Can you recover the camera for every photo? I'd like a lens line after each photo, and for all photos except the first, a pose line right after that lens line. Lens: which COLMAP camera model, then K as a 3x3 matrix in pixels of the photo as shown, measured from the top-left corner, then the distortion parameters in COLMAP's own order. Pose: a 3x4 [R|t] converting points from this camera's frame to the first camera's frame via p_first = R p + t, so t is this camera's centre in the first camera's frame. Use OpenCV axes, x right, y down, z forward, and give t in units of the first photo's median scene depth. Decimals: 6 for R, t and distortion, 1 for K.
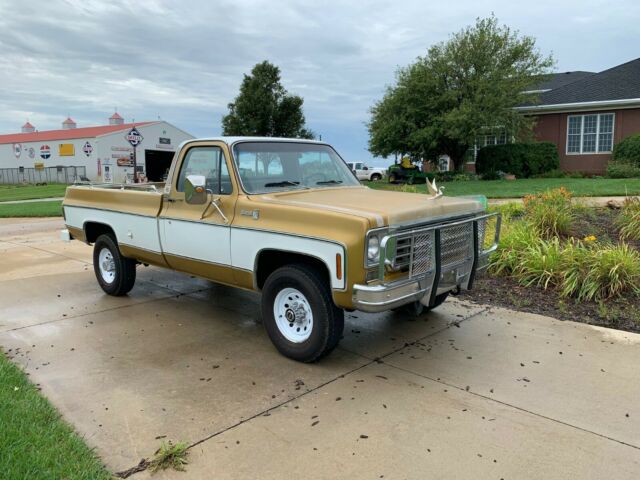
lens RADIAL K [[499.3, 0, 323.2], [0, 499.3, 242.3], [0, 0, 1]] dist [0.035269, -0.042820]
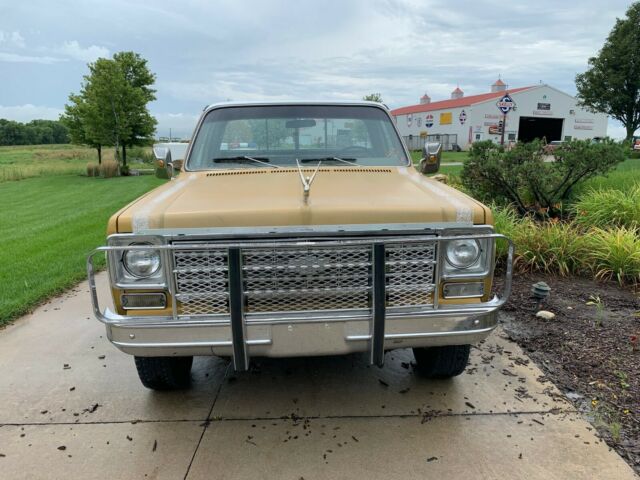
lens RADIAL K [[499.3, 0, 321.8], [0, 499.3, 239.4], [0, 0, 1]] dist [0.035269, -0.042820]
pose [[0.714924, 0.146773, -0.683624, 0.092758], [-0.107619, 0.989168, 0.099827, -0.014130], [0.690871, 0.002202, 0.722975, 0.084340]]
